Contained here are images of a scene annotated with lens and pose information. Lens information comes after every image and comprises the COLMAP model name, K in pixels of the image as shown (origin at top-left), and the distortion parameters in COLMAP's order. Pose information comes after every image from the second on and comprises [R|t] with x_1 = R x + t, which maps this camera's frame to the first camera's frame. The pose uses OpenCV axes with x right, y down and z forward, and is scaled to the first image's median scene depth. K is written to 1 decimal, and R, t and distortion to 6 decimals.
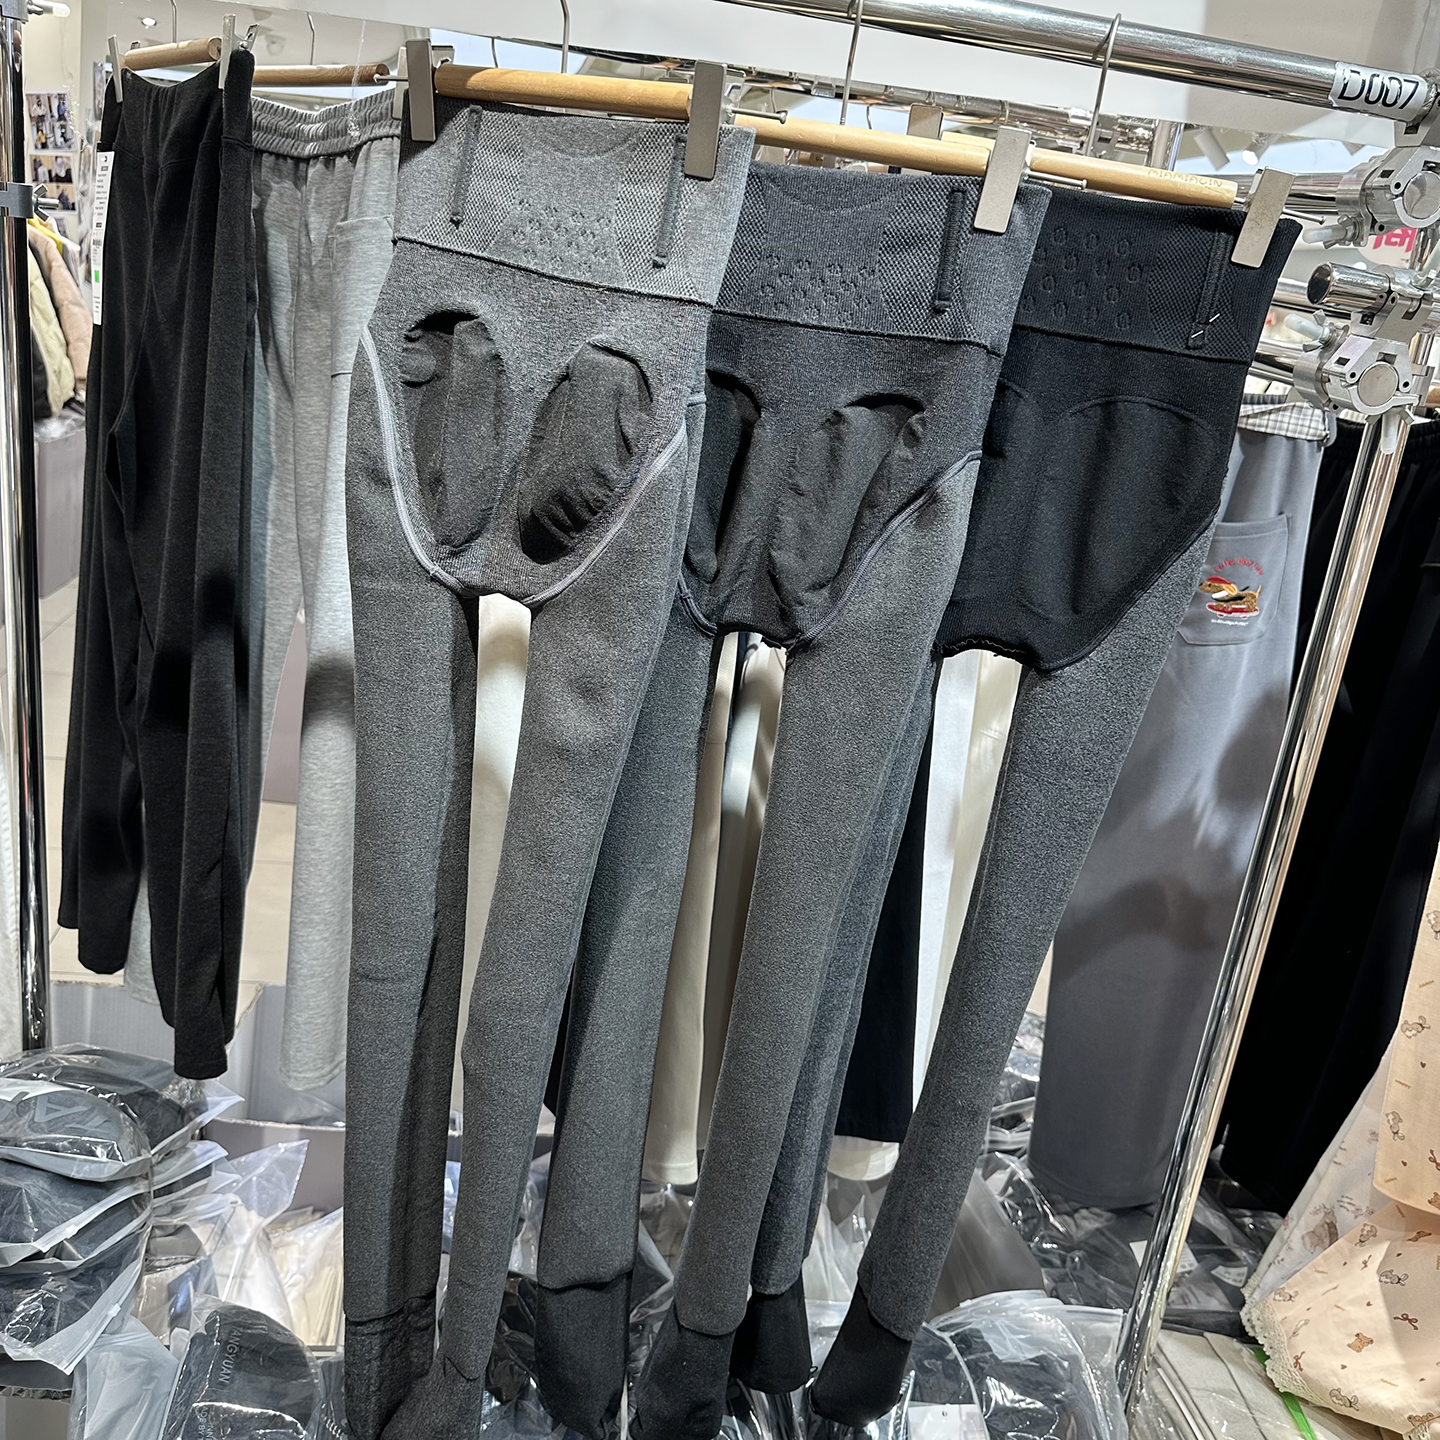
lens RADIAL K [[1340.7, 0, 716.8], [0, 1340.7, 721.7], [0, 0, 1]] dist [0.042564, -0.062767]
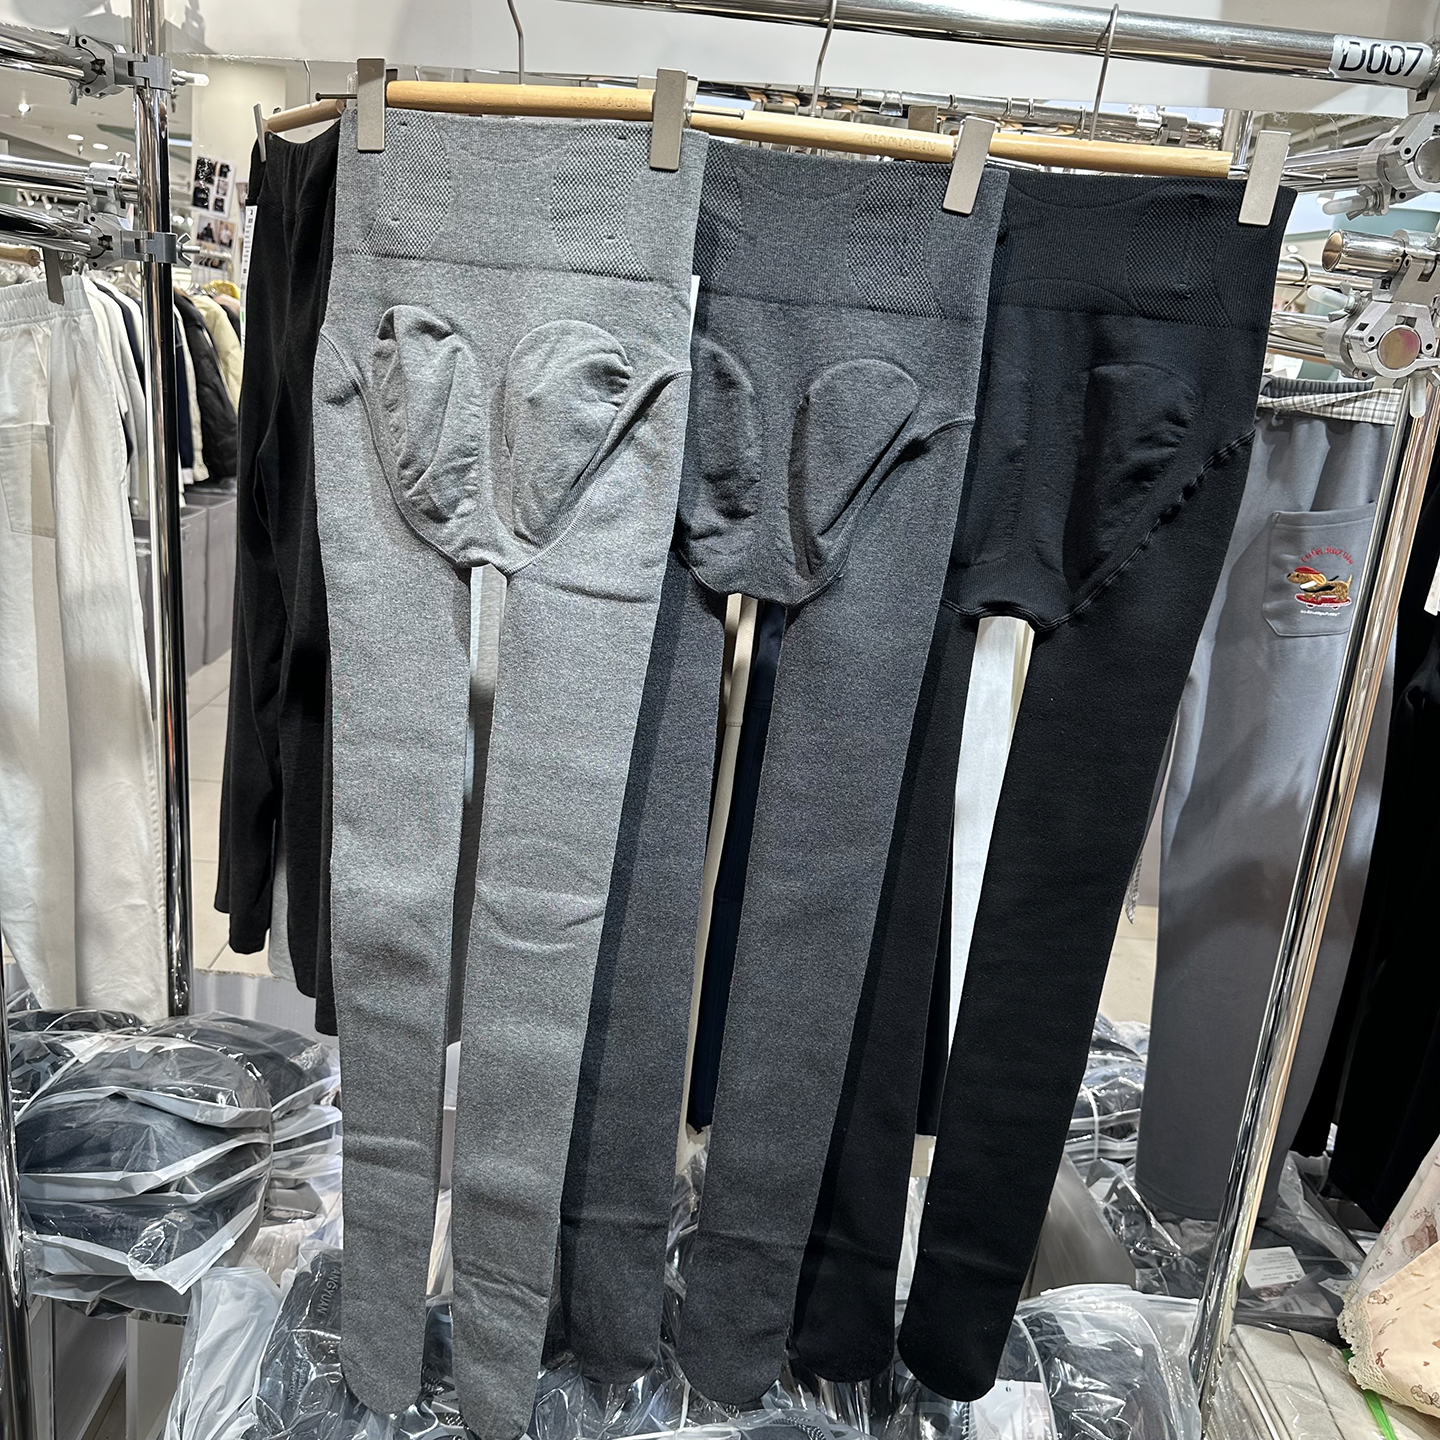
lens RADIAL K [[1340.7, 0, 716.8], [0, 1340.7, 721.7], [0, 0, 1]] dist [0.042564, -0.062767]
pose [[0.991396, -0.004618, -0.130818, 0.081661], [0.000088, 0.999401, -0.034614, 0.046341], [0.130899, 0.034305, 0.990802, -0.041654]]
